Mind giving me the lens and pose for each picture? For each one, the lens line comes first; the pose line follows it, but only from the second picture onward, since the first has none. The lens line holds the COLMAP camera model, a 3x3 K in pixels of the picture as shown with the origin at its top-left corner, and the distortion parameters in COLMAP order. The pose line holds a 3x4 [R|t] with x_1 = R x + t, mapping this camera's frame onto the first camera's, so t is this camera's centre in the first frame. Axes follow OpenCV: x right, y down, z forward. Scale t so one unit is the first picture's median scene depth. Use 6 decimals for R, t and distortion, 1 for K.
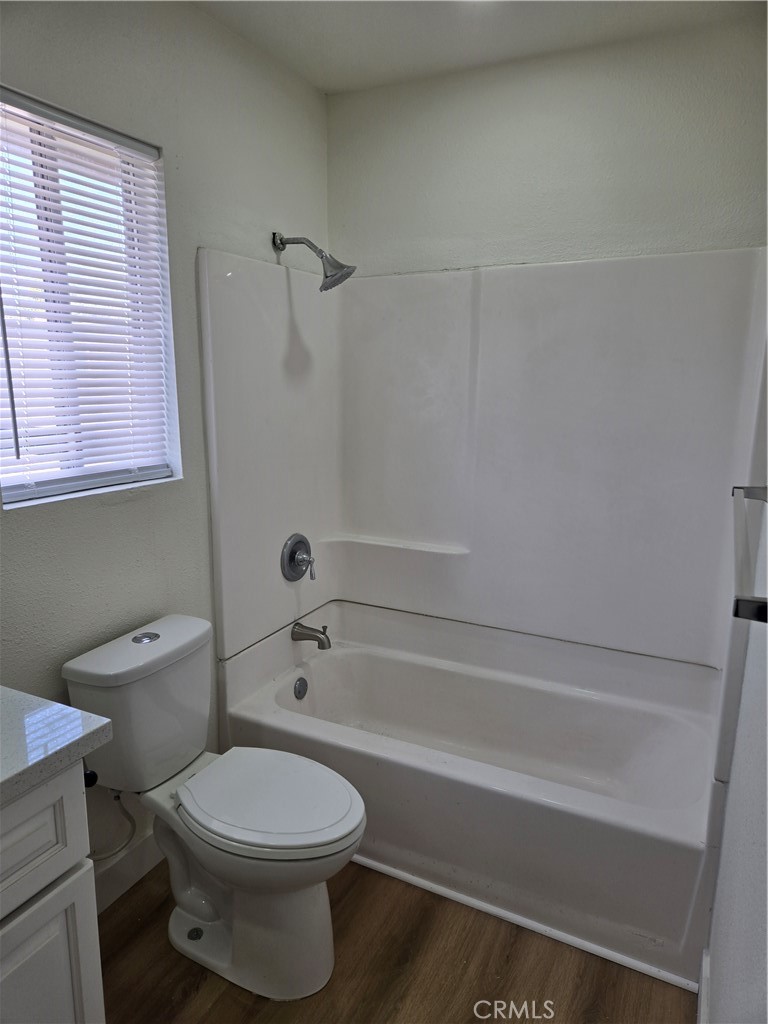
lens RADIAL K [[699.7, 0, 371.4], [0, 699.7, 531.9], [0, 0, 1]] dist [0.065778, -0.052095]
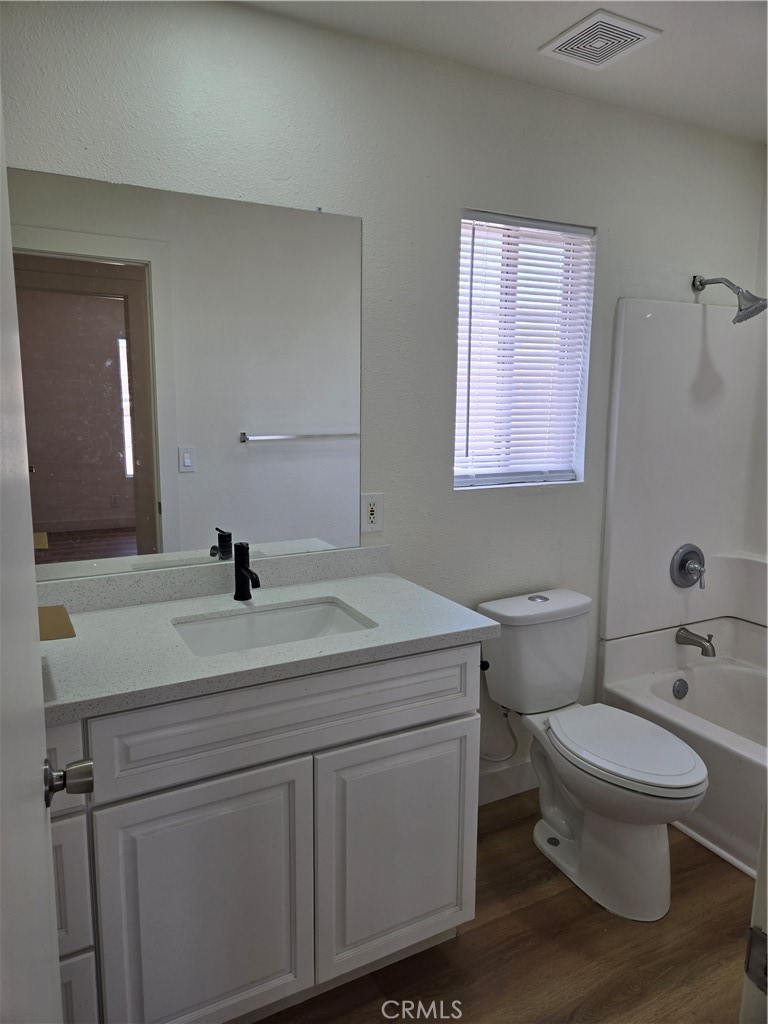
lens RADIAL K [[699.7, 0, 380.7], [0, 699.7, 510.4], [0, 0, 1]] dist [0.065778, -0.052095]
pose [[0.829220, 0.080902, -0.553036, 0.130103], [-0.120309, 0.992110, -0.035258, 0.063074], [0.545820, 0.095772, 0.832411, -0.232600]]
